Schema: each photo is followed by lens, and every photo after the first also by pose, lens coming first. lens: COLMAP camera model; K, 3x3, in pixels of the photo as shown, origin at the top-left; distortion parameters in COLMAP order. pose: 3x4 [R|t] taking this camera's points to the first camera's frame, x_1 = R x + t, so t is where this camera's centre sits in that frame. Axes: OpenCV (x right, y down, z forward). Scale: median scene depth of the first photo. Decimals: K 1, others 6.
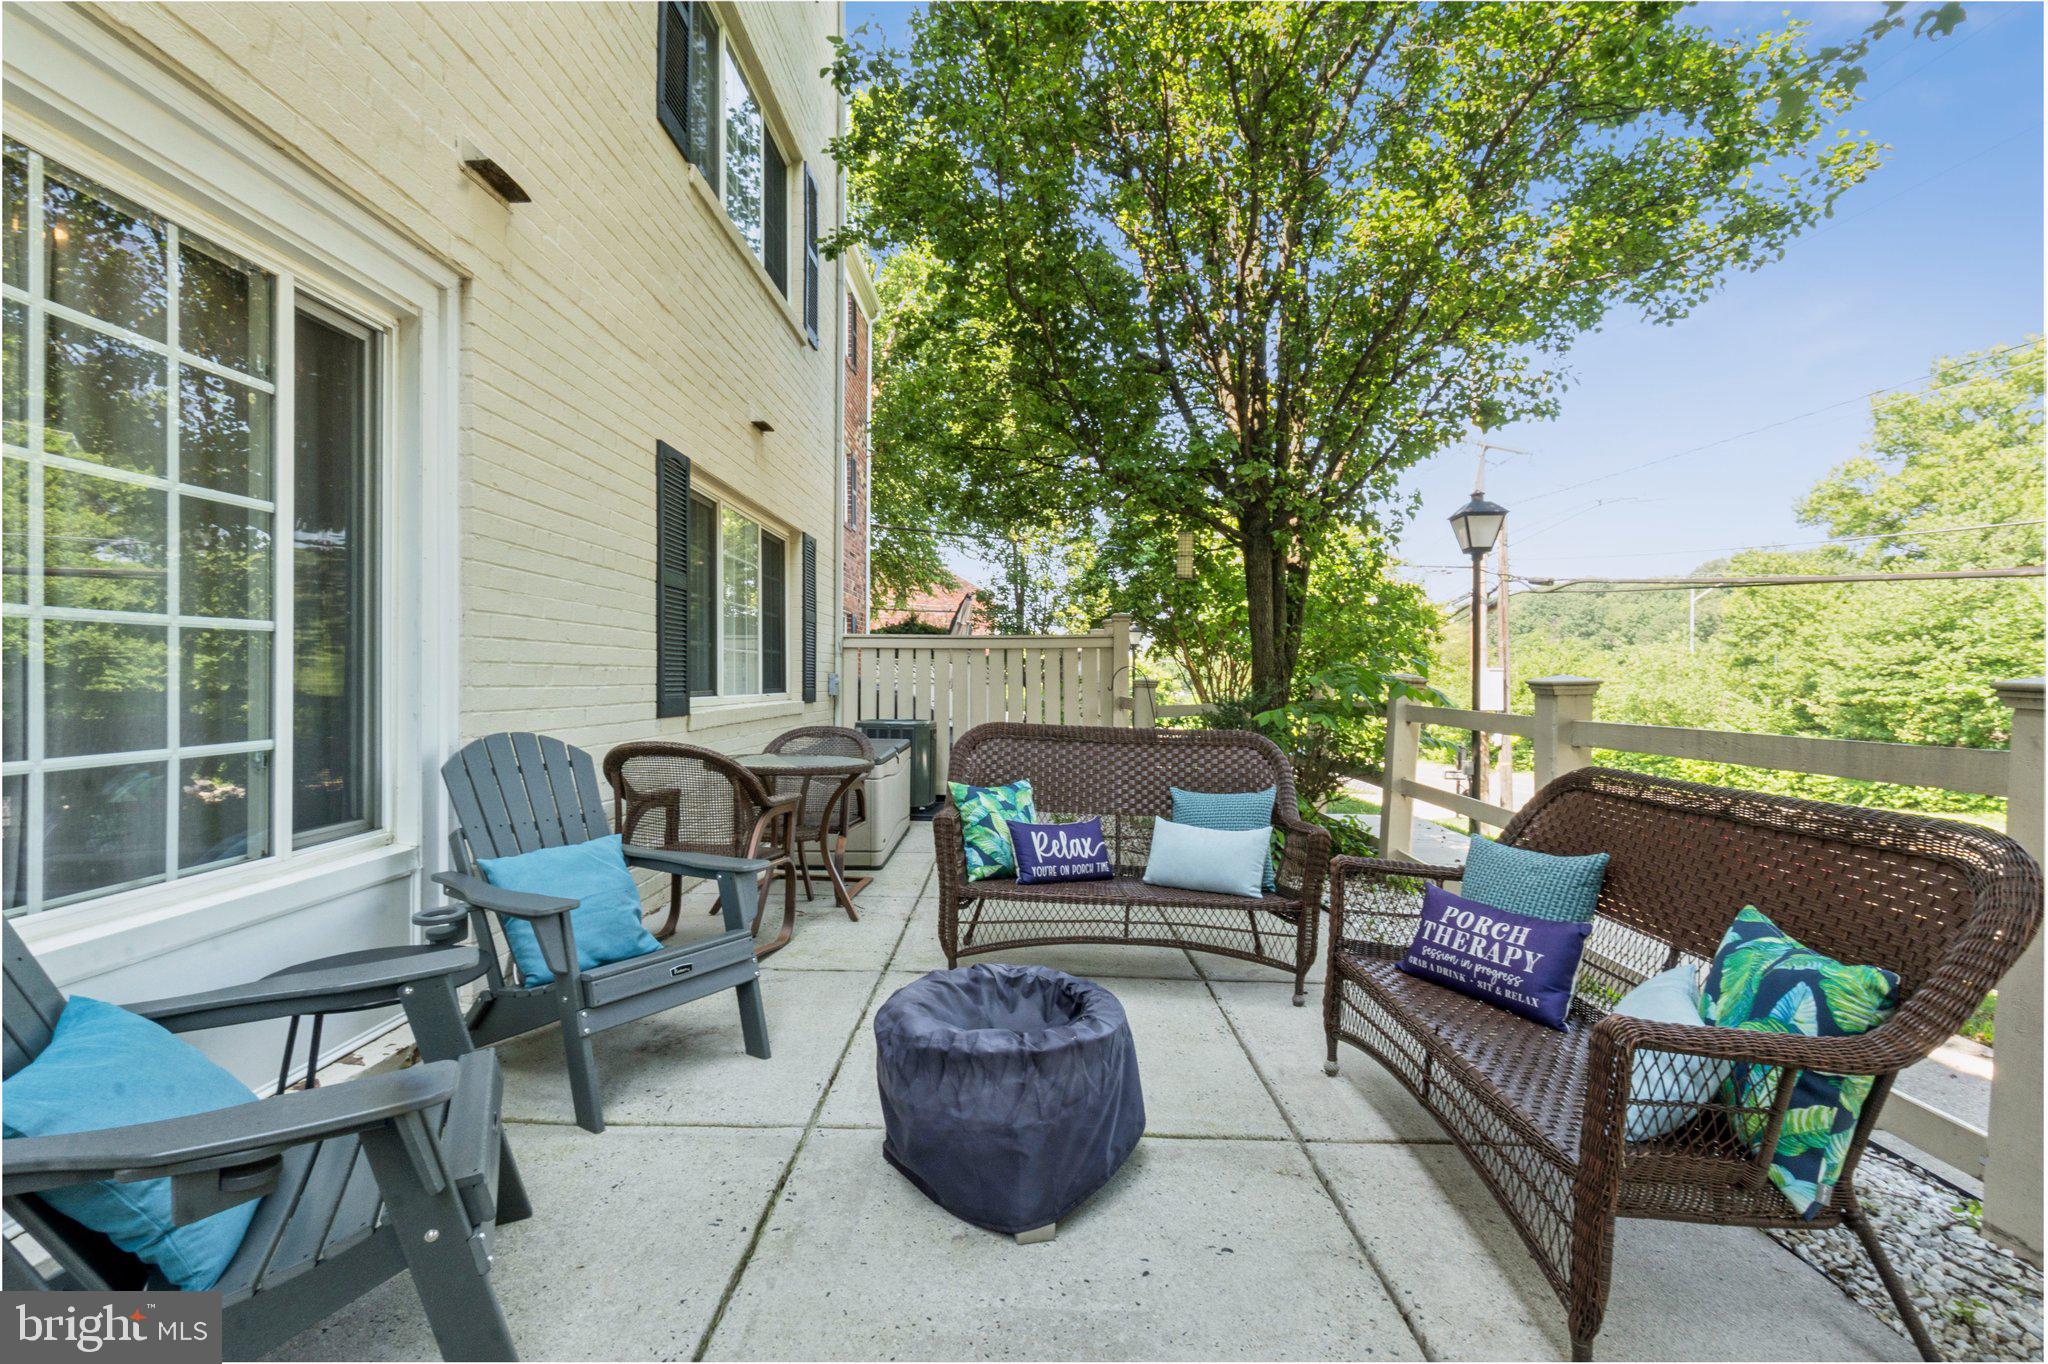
lens RADIAL K [[907.2, 0, 1024.0], [0, 907.2, 682.0], [0, 0, 1]] dist [-0.003883, 0.000083]
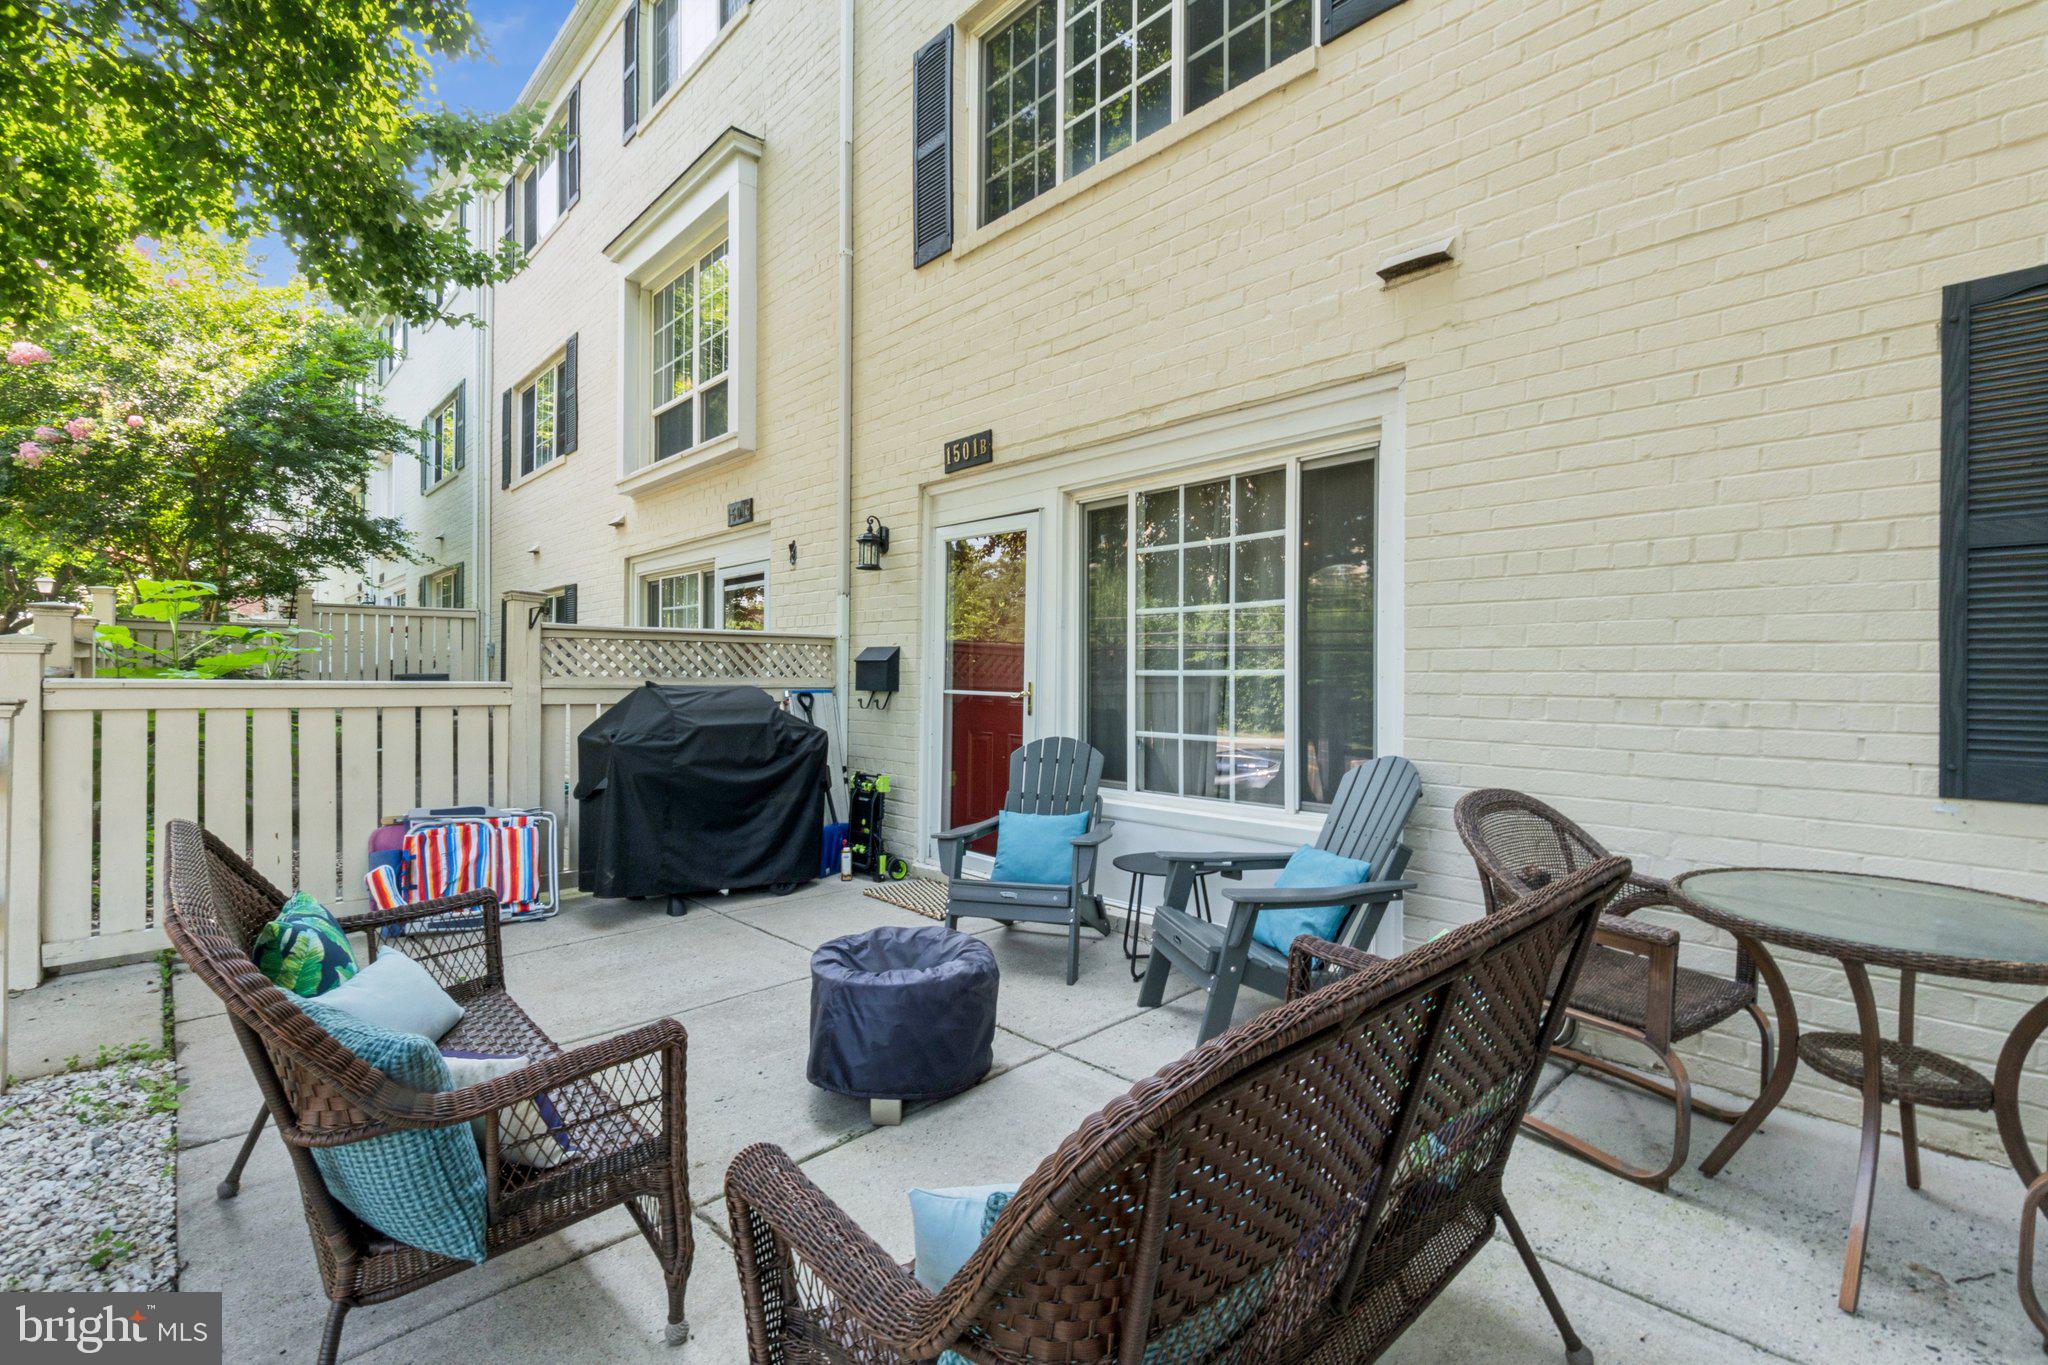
lens RADIAL K [[928.4, 0, 1031.7], [0, 928.4, 689.8], [0, 0, 1]] dist [-0.001686, -0.000093]
pose [[-0.716235, -0.012253, -0.697752, 0.494211], [-0.021864, 0.999749, 0.004887, -0.019677], [0.697517, 0.018756, -0.716323, 1.330943]]
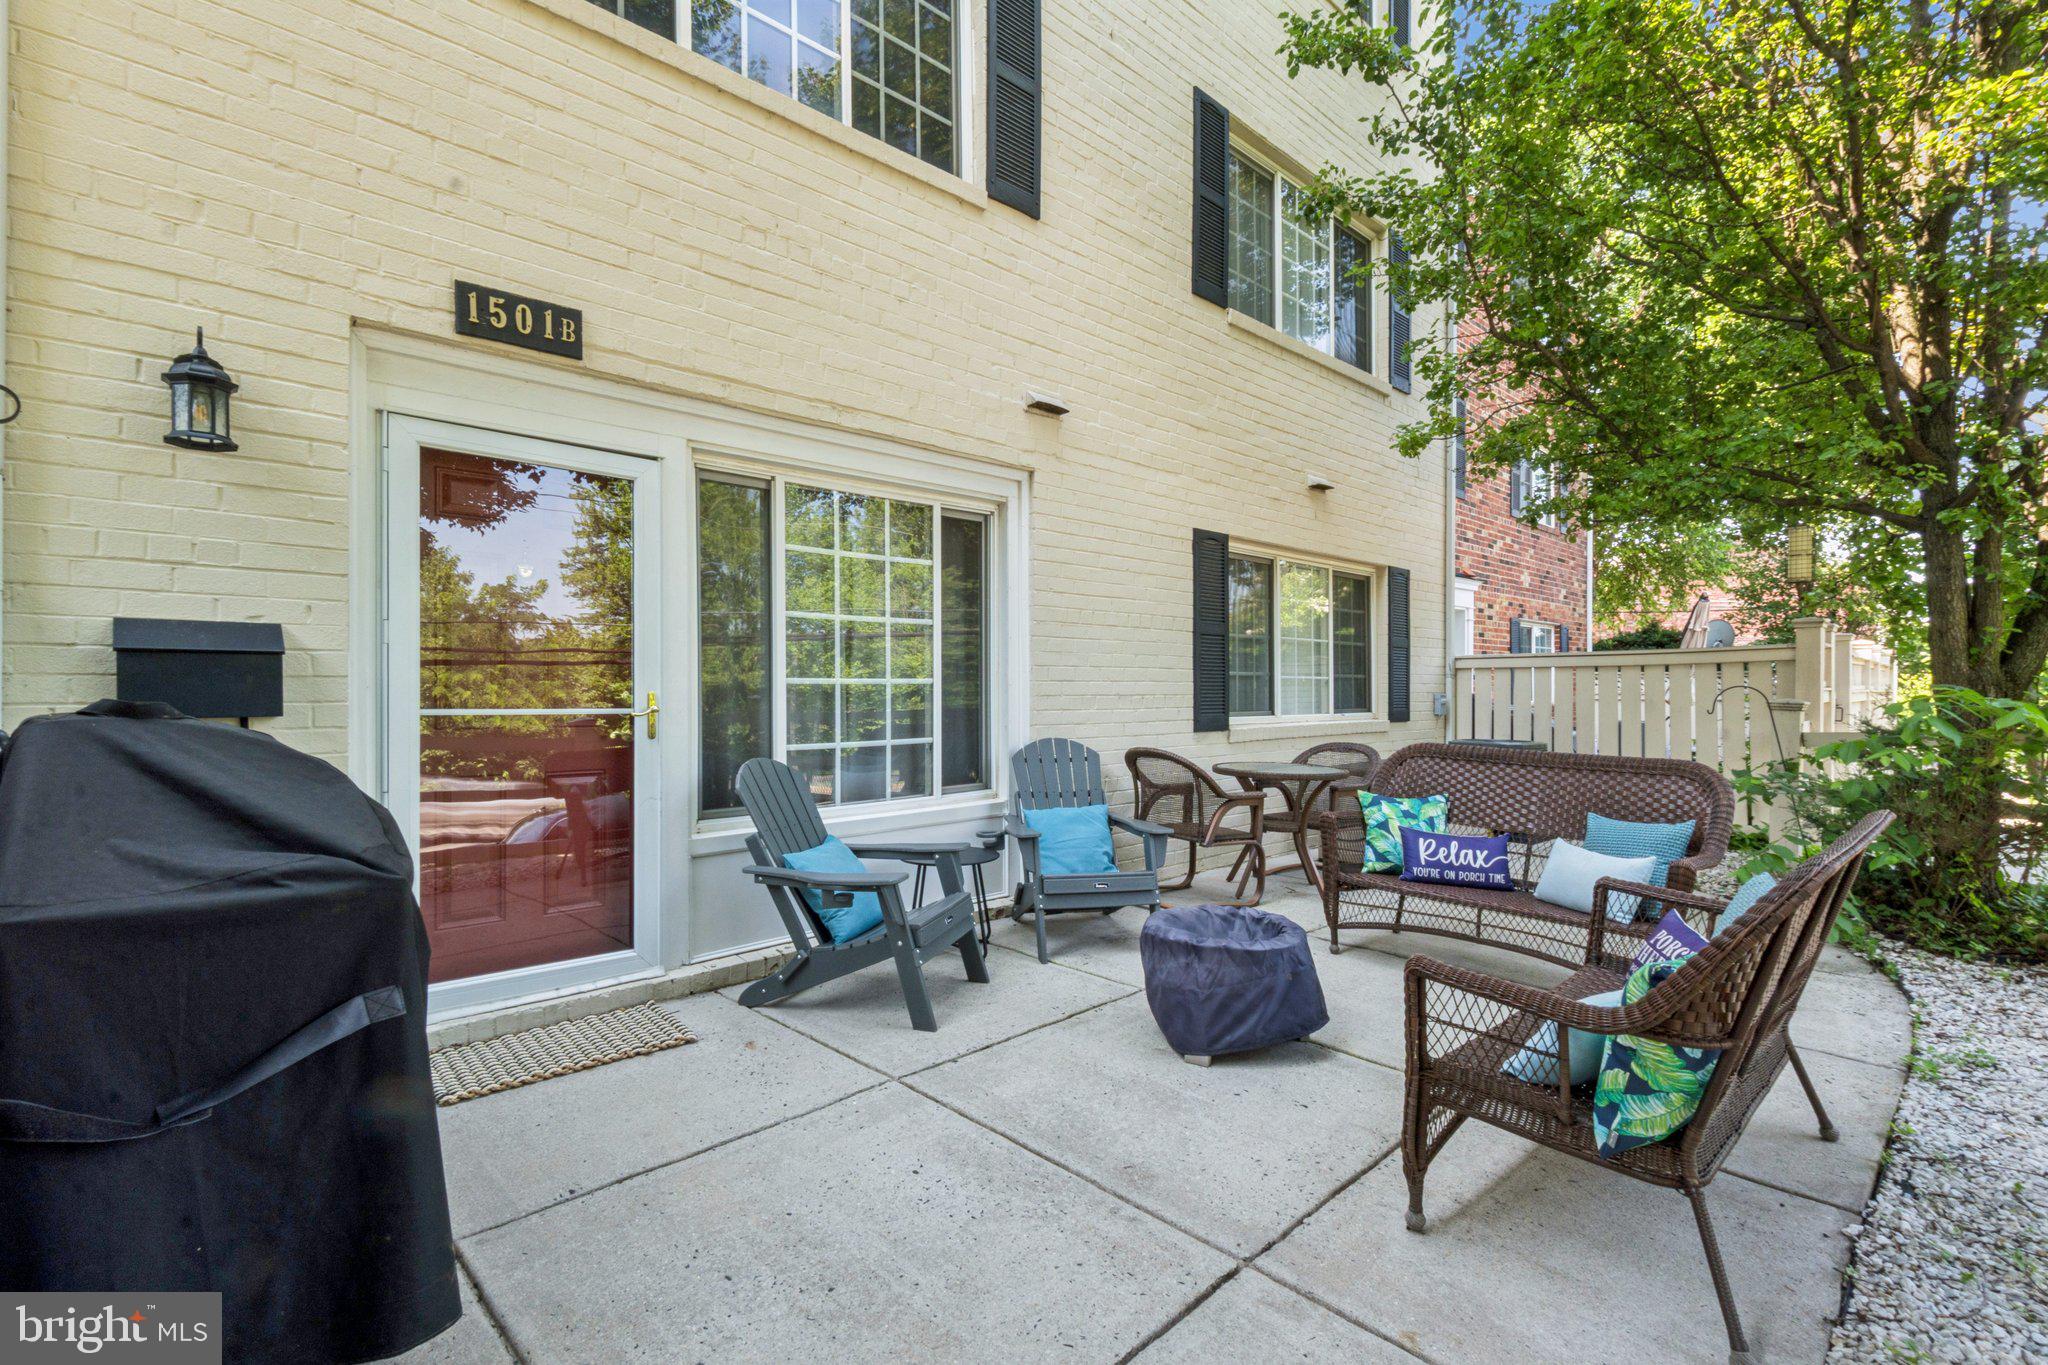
lens RADIAL K [[928.4, 0, 1031.7], [0, 928.4, 689.8], [0, 0, 1]] dist [-0.001686, -0.000093]
pose [[0.702033, -0.008840, -0.712090, 0.544504], [0.003235, 0.999952, -0.009224, -0.015348], [0.712137, 0.004172, 0.702028, -0.198999]]
